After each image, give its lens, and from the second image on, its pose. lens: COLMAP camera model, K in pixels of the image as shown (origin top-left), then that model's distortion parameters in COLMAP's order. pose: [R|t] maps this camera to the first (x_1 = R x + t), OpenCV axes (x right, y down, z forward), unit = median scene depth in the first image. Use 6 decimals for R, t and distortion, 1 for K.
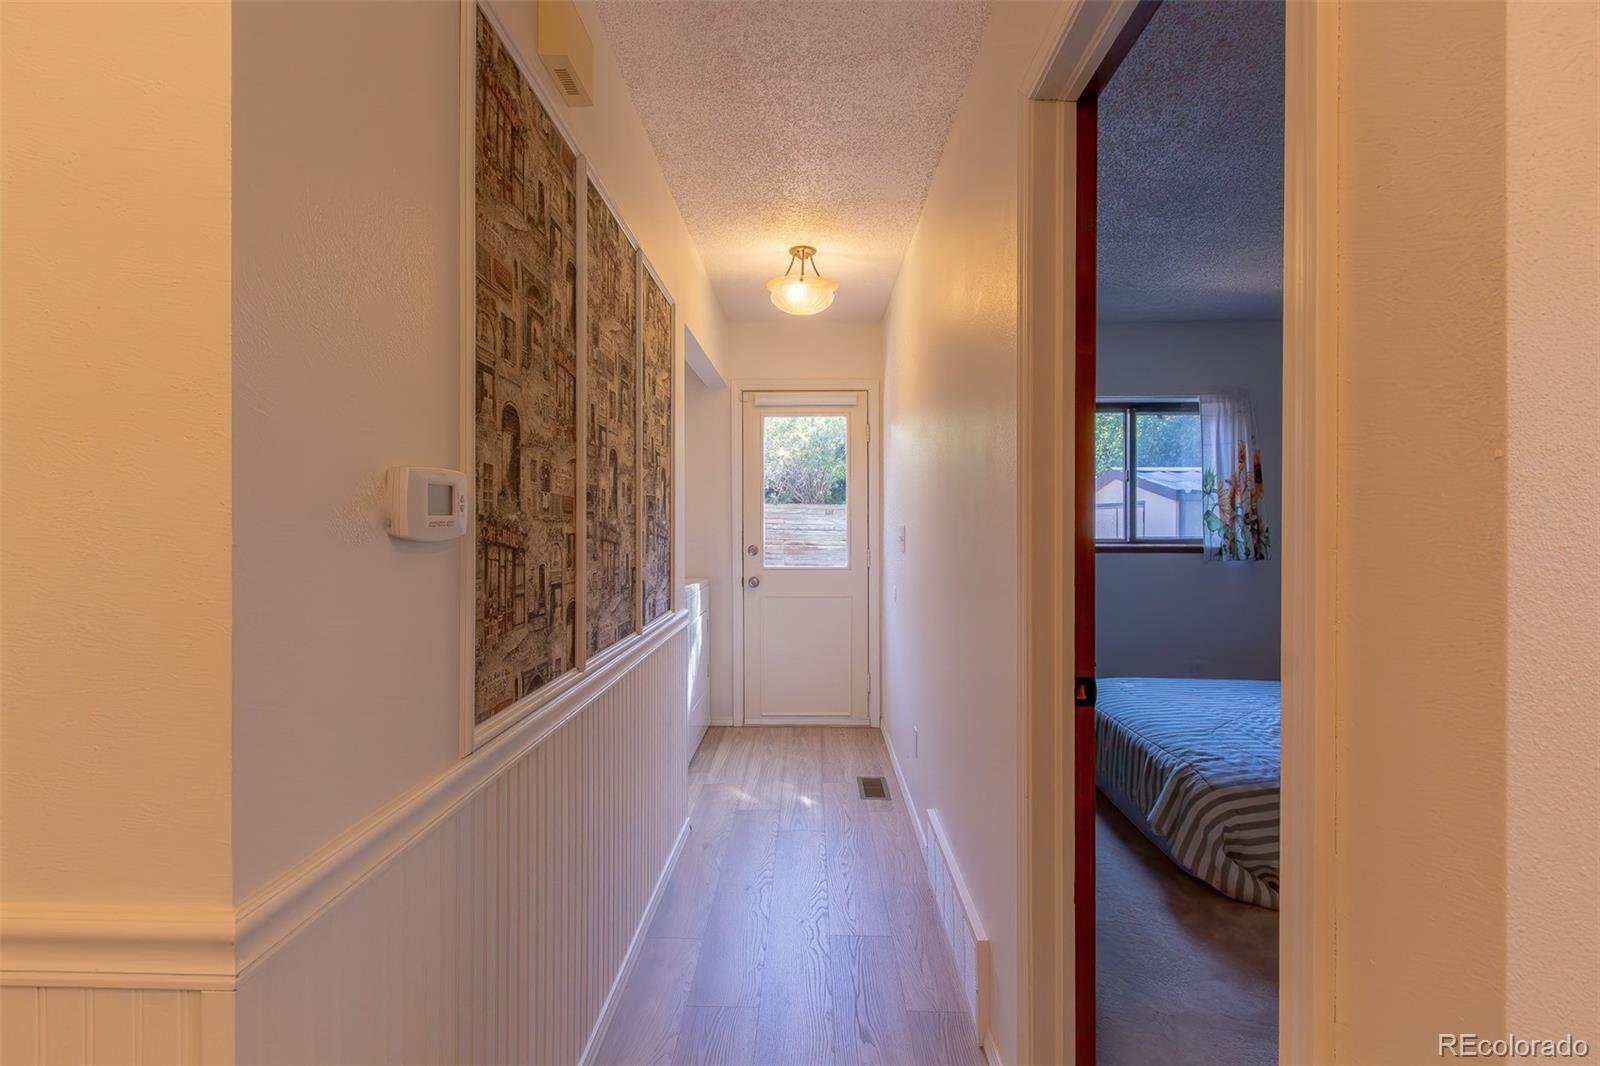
lens RADIAL K [[738.0, 0, 801.5], [0, 738.0, 526.7], [0, 0, 1]] dist [0.001530, -0.000406]
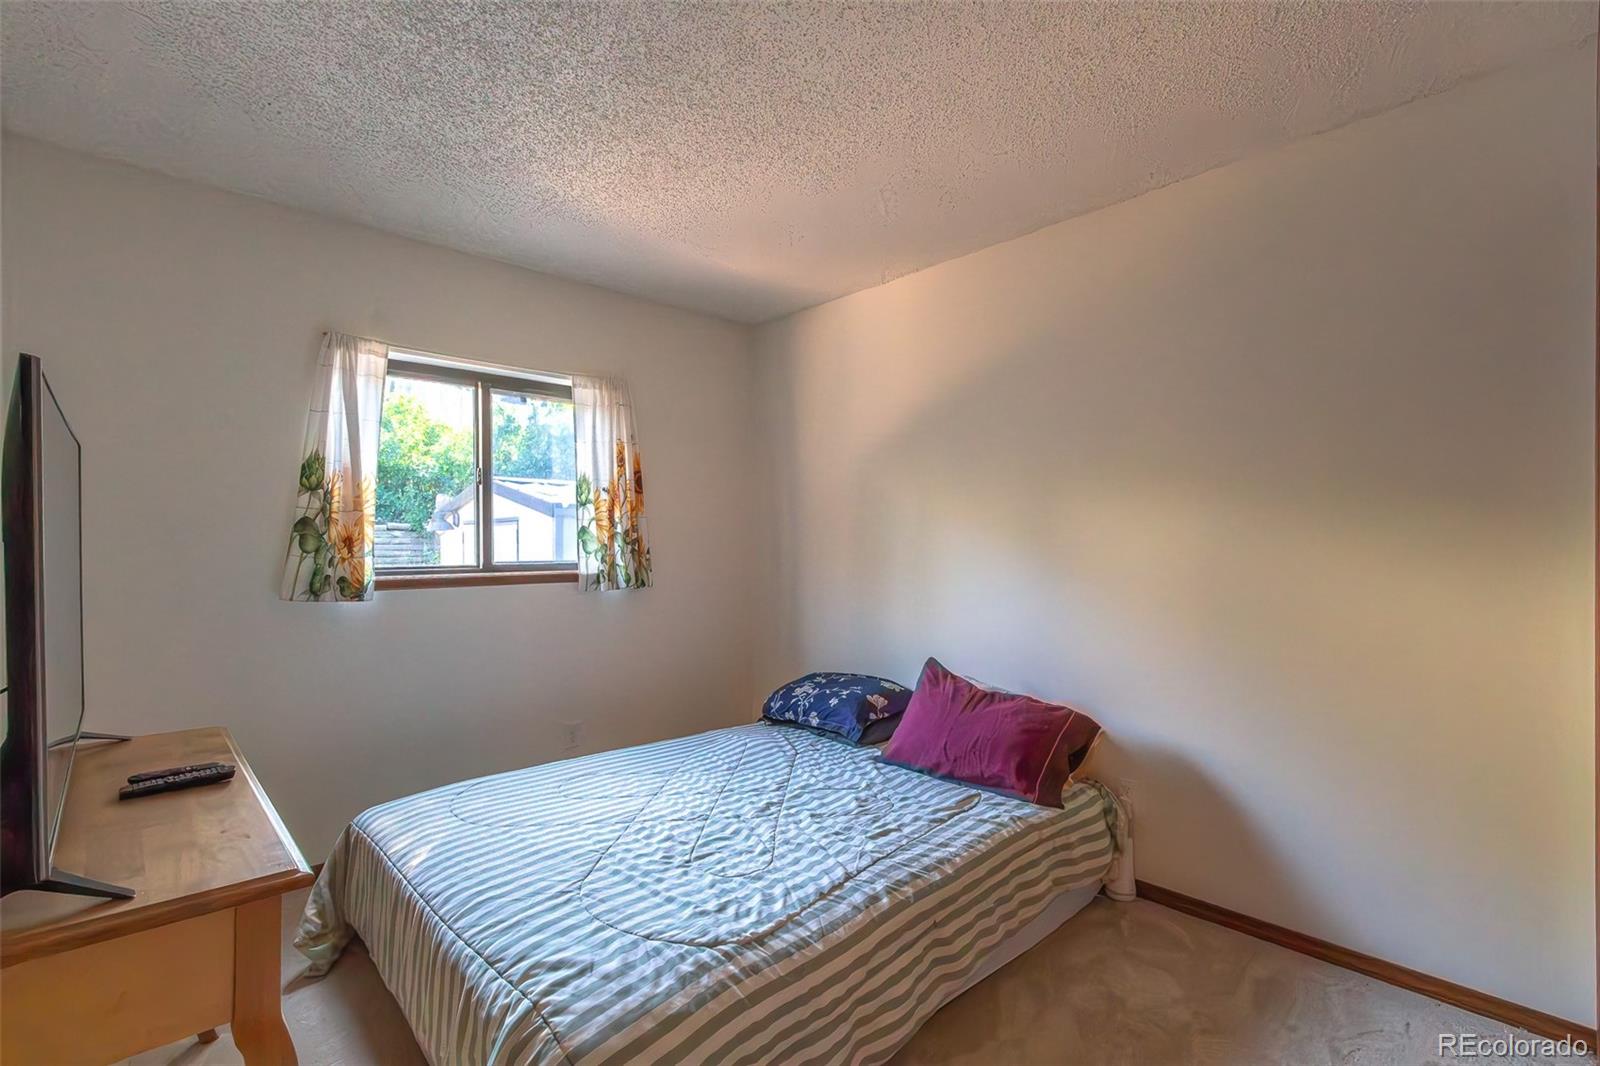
lens RADIAL K [[738.6, 0, 783.4], [0, 738.6, 539.9], [0, 0, 1]] dist [0.000346, -0.000175]
pose [[0.730959, -0.001781, 0.682419, 0.176819], [0.009123, 0.999933, -0.007163, -0.000432], [-0.682360, 0.011462, 0.730926, 0.292519]]
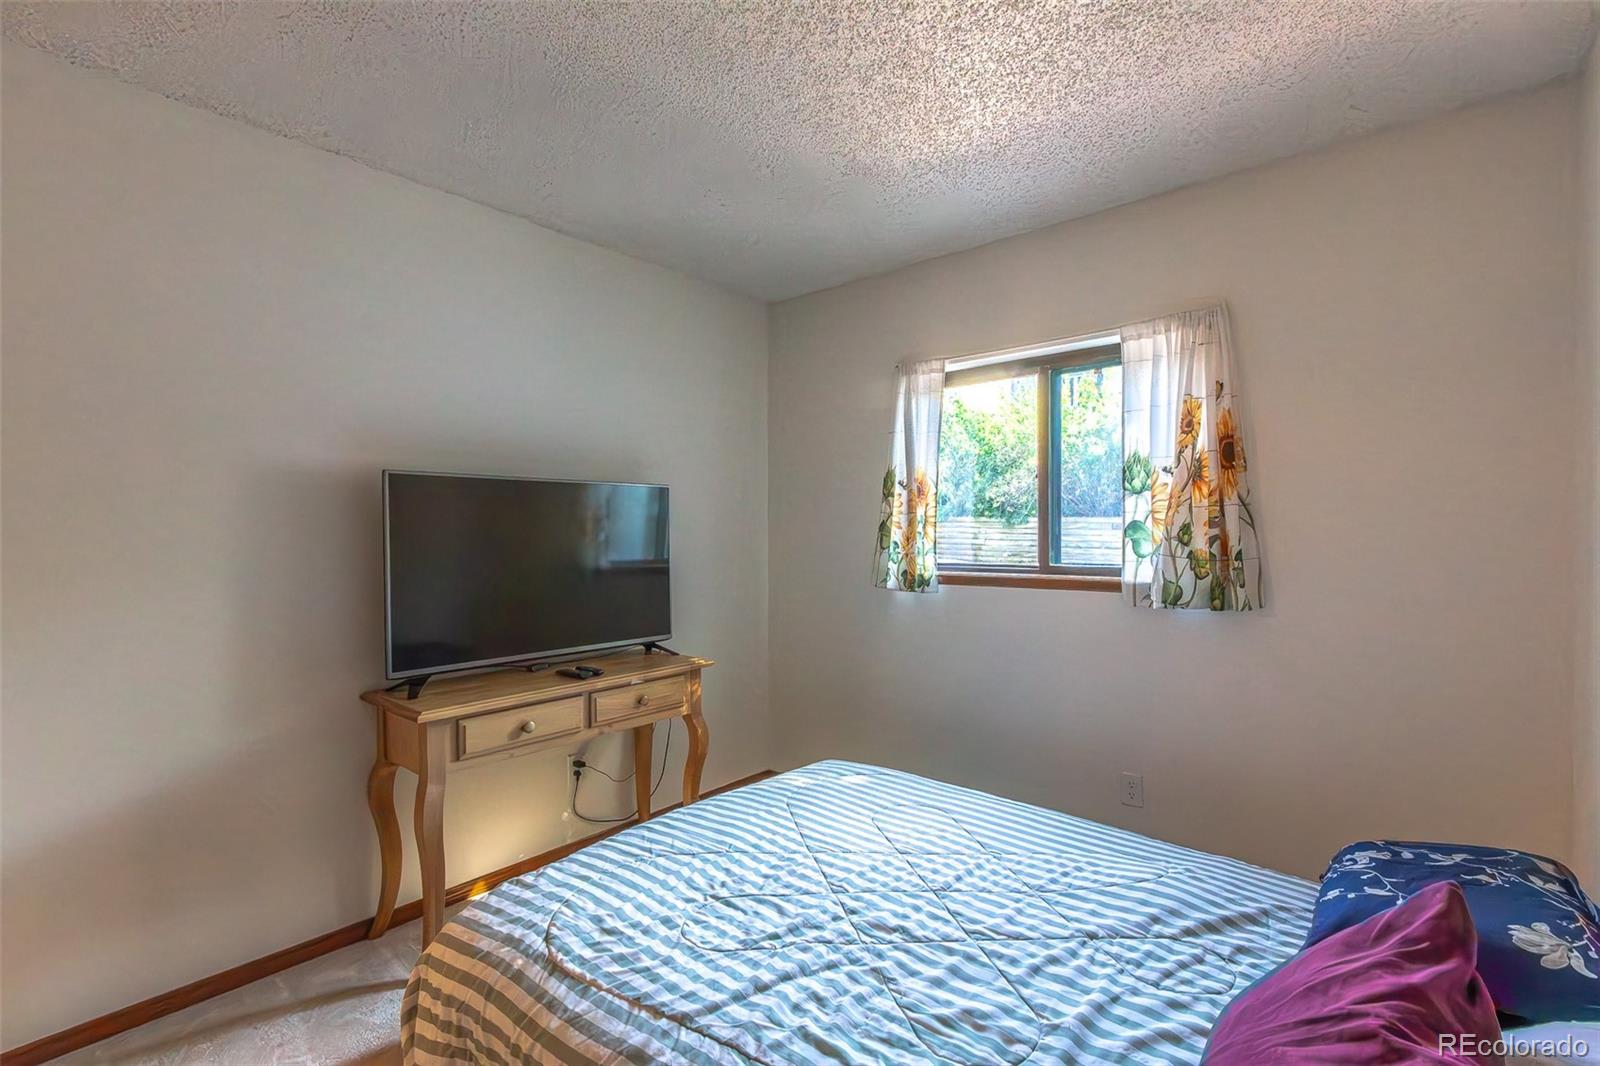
lens RADIAL K [[724.8, 0, 797.9], [0, 724.8, 544.2], [0, 0, 1]] dist [0.003562, -0.000023]
pose [[0.764897, 0.003185, -0.644144, 0.726412], [-0.001393, 0.999994, 0.003290, -0.005151], [0.644151, -0.001620, 0.764897, 0.384302]]
